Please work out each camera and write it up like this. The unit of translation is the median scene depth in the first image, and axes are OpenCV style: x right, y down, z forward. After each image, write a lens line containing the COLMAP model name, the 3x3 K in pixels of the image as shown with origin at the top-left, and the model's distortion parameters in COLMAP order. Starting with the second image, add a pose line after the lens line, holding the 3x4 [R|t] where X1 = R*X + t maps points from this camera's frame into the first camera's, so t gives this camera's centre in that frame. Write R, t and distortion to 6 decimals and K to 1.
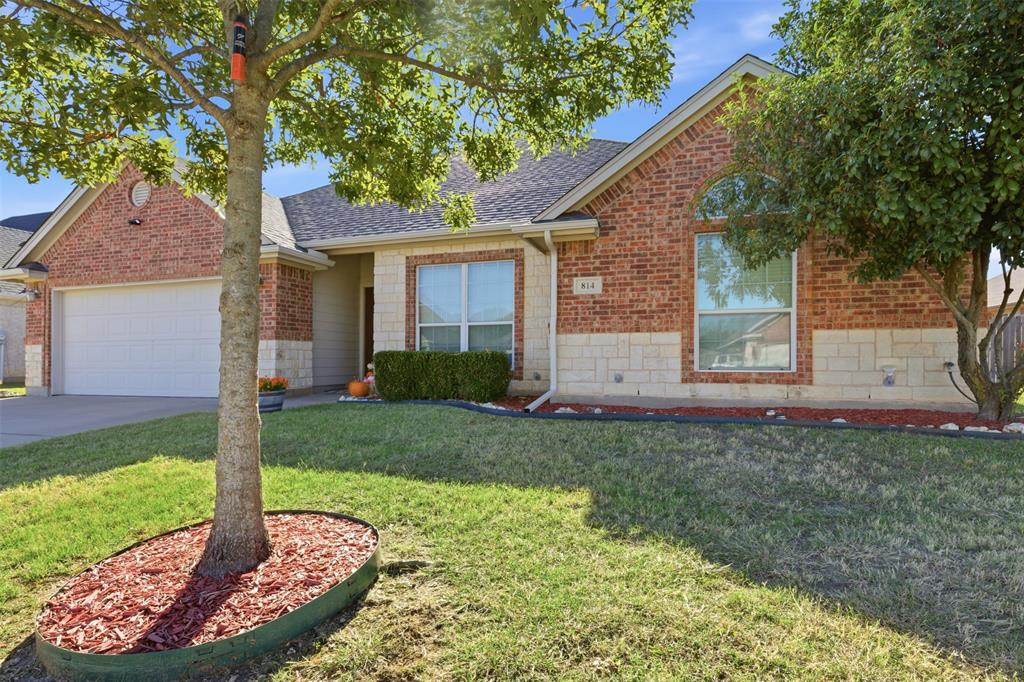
lens RADIAL K [[501.7, 0, 512.0], [0, 501.7, 349.9], [0, 0, 1]] dist [-0.001667, 0.000562]
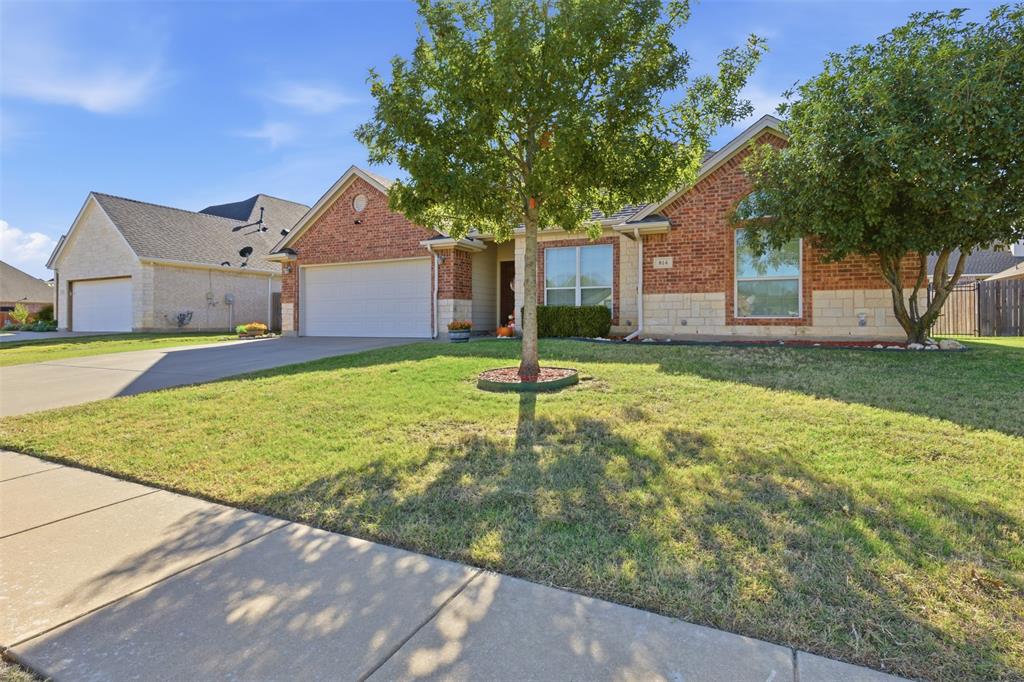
lens RADIAL K [[497.1, 0, 523.8], [0, 497.1, 304.2], [0, 0, 1]] dist [0.002656, 0.000389]
pose [[0.989929, -0.001730, -0.141554, -0.055804], [-0.000485, 0.999878, -0.015612, 0.023252], [0.141564, 0.015523, 0.989807, -0.561917]]
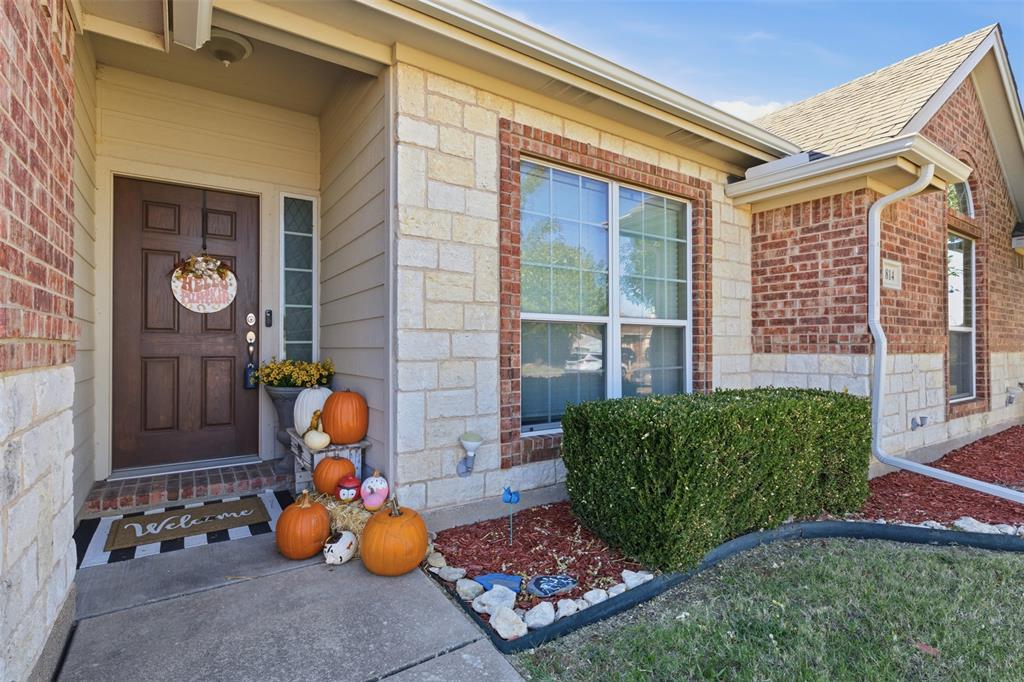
lens RADIAL K [[489.4, 0, 512.0], [0, 489.4, 341.0], [0, 0, 1]] dist [-0.002795, -0.000237]
pose [[0.627471, 0.012364, 0.778542, -0.591790], [-0.014562, 0.999885, -0.004143, -0.037604], [-0.778504, -0.008737, 0.627579, 0.979003]]
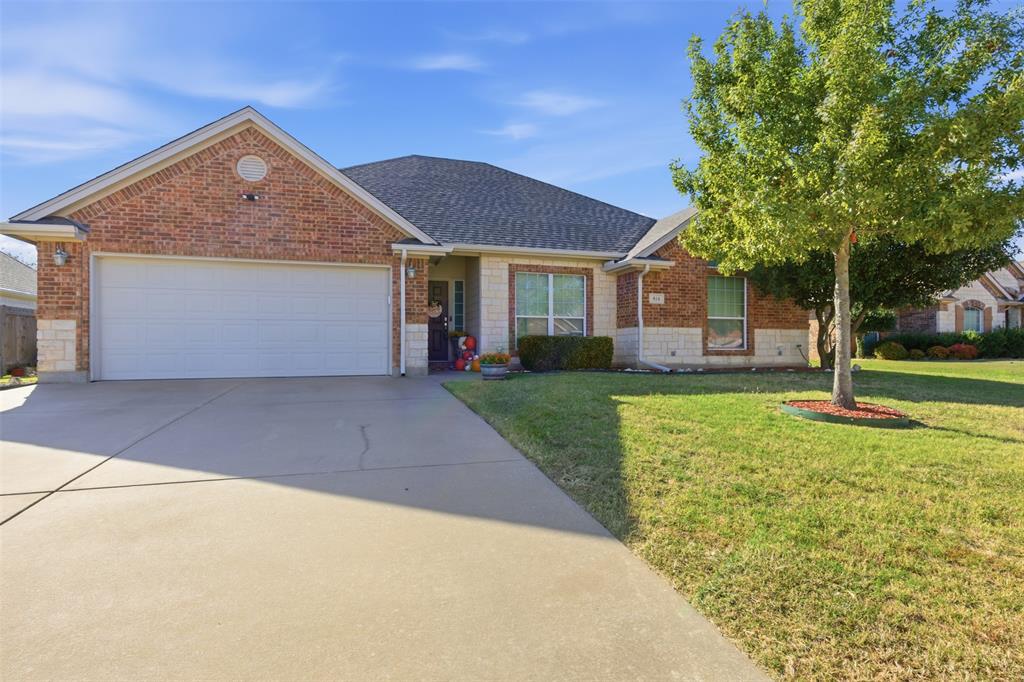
lens RADIAL K [[478.9, 0, 504.6], [0, 478.9, 336.7], [0, 0, 1]] dist [0.000286, -0.000168]
pose [[0.833553, 0.017805, 0.552152, -1.147548], [-0.012634, 0.999833, -0.013168, 0.026761], [-0.552295, 0.004000, 0.833639, -0.052707]]
